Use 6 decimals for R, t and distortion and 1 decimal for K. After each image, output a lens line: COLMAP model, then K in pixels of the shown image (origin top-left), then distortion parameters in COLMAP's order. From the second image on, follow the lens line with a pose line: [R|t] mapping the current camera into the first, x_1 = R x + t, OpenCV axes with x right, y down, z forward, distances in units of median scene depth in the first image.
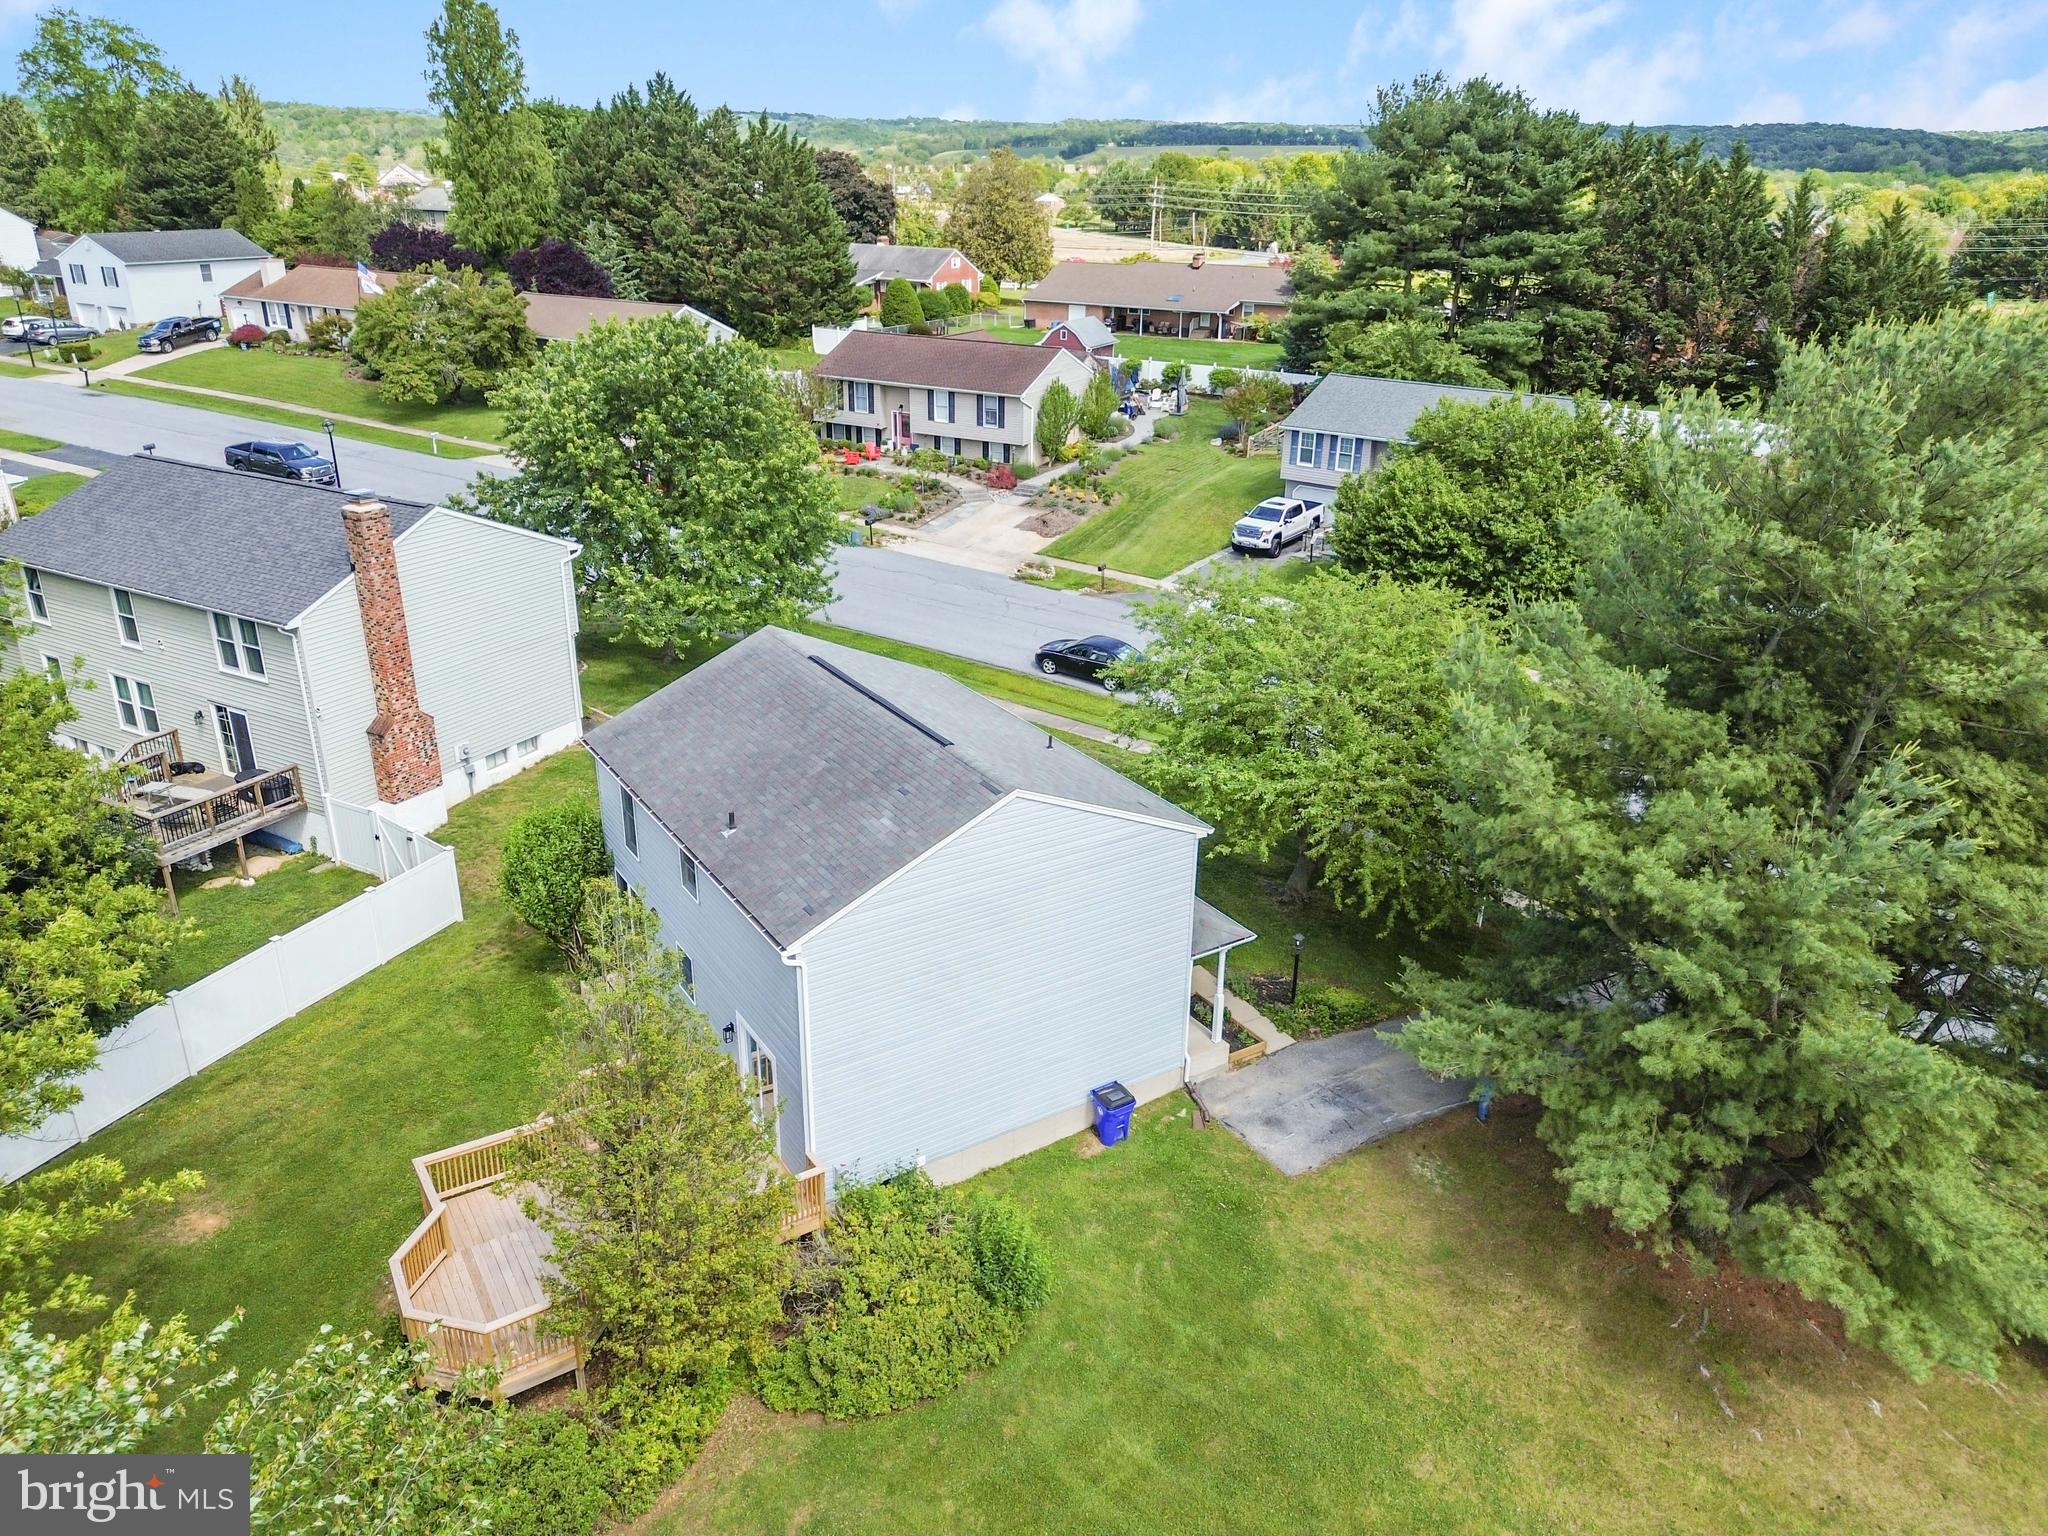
lens RADIAL K [[1443.7, 0, 1018.0], [0, 1443.7, 772.7], [0, 0, 1]] dist [0.047185, -0.026274]
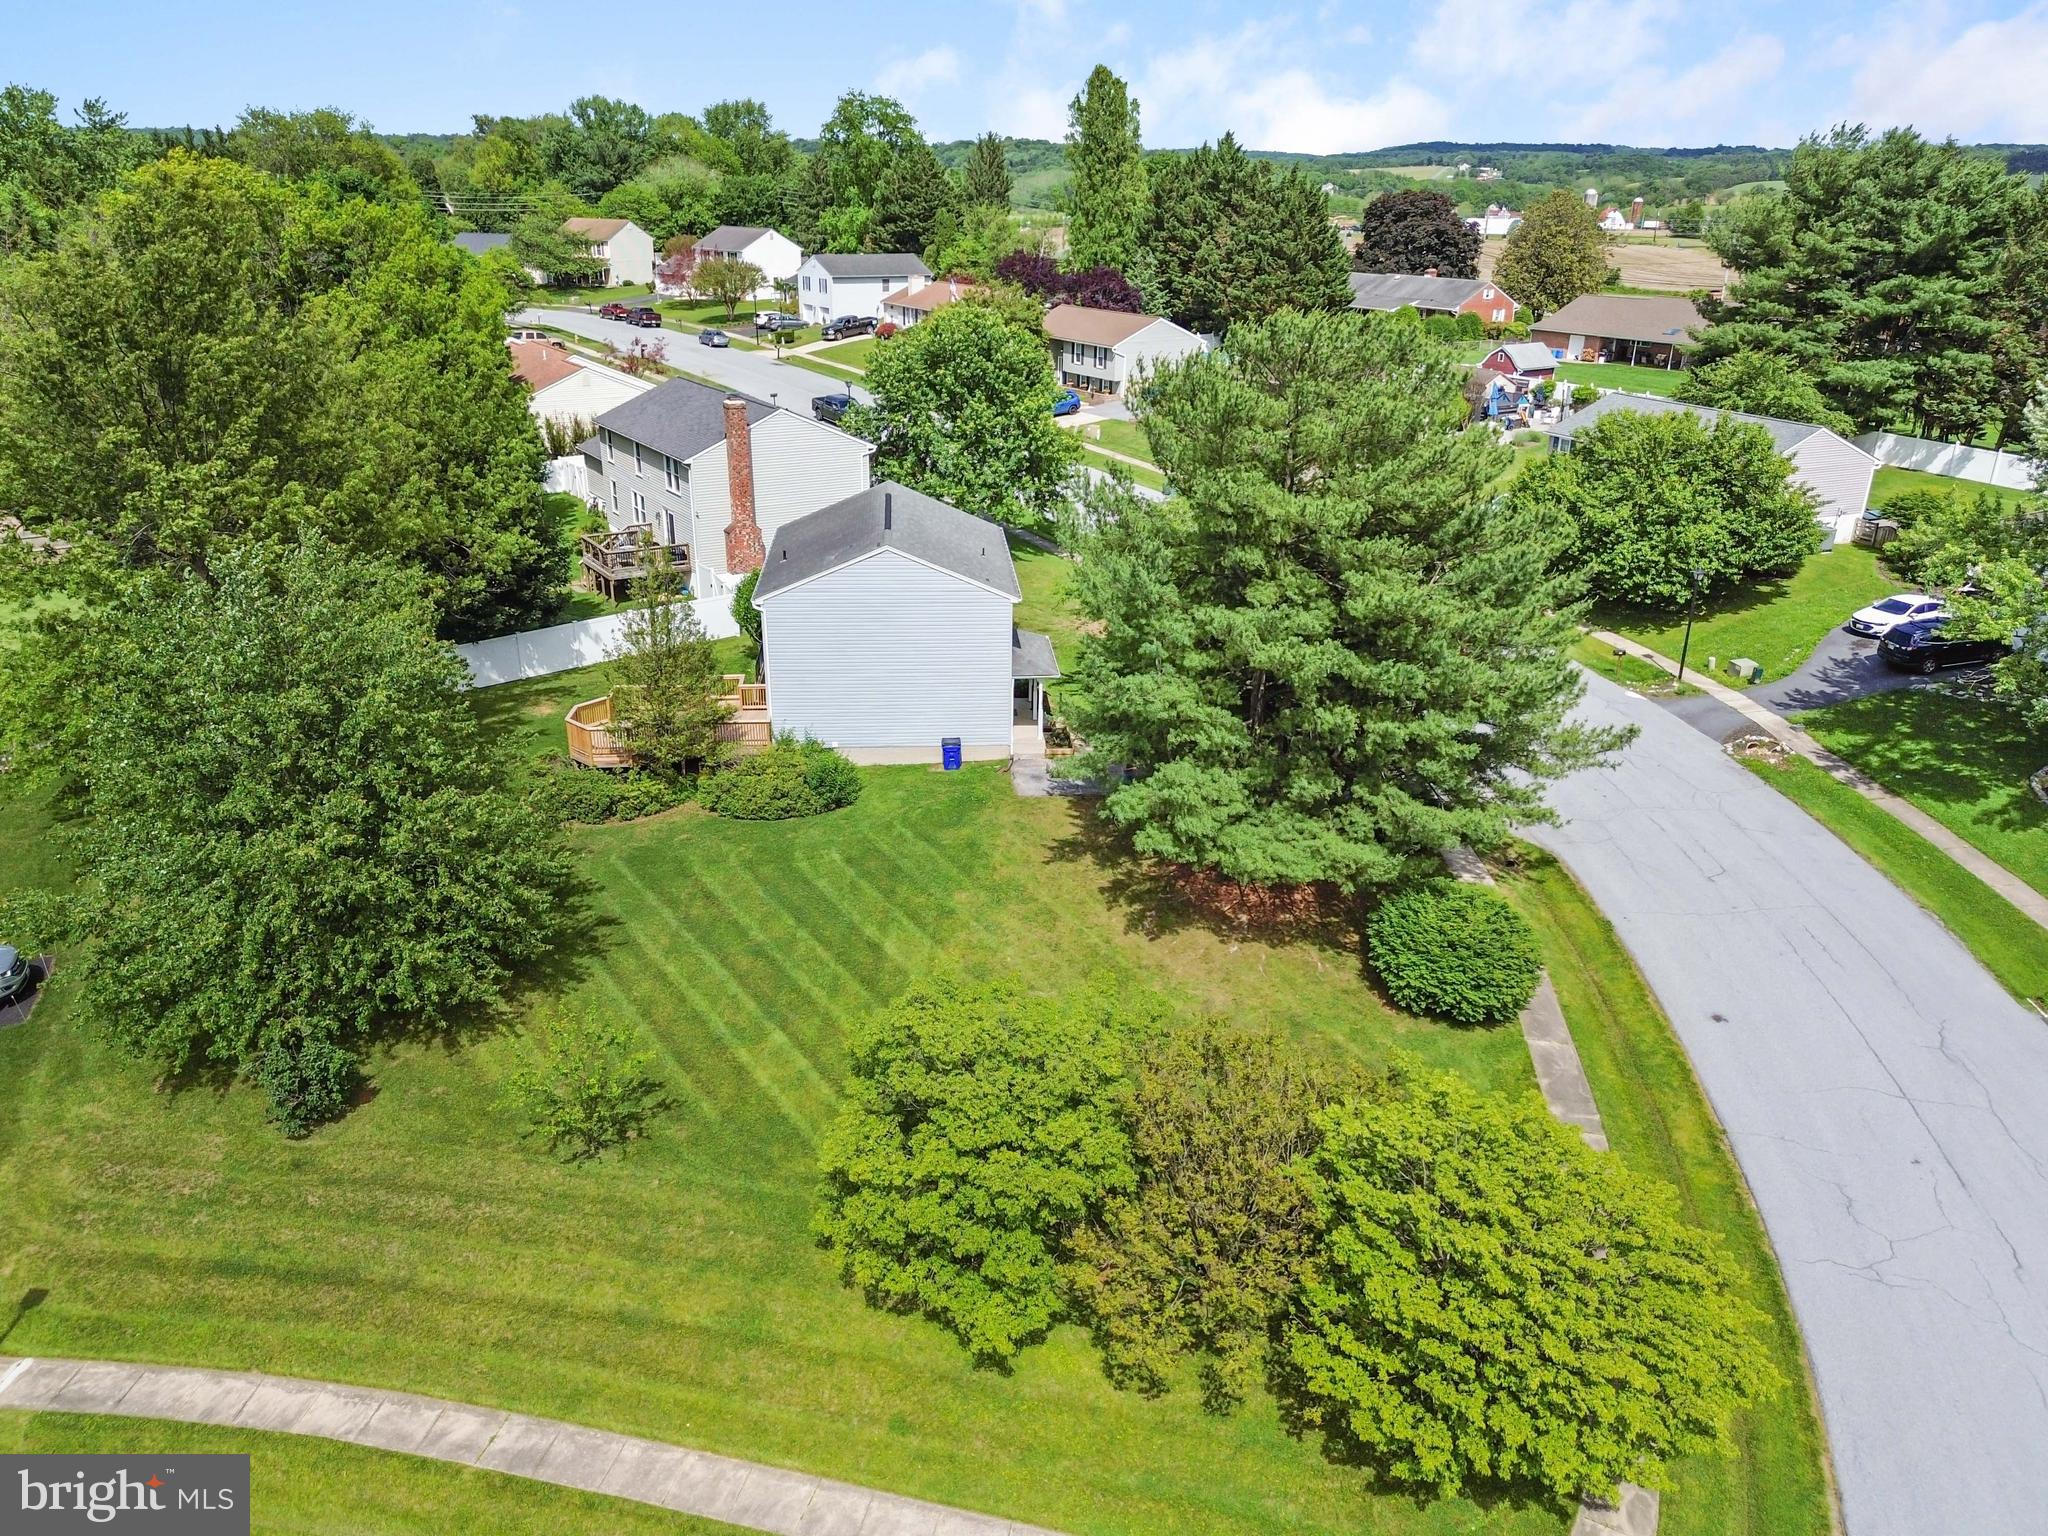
lens RADIAL K [[1443.7, 0, 1023.9], [0, 1443.7, 765.4], [0, 0, 1]] dist [0.047185, -0.026274]
pose [[0.884155, 0.175415, -0.433012, 0.237111], [-0.185473, 0.982460, 0.019286, 0.051972], [0.428800, 0.063260, 0.901182, -0.144390]]
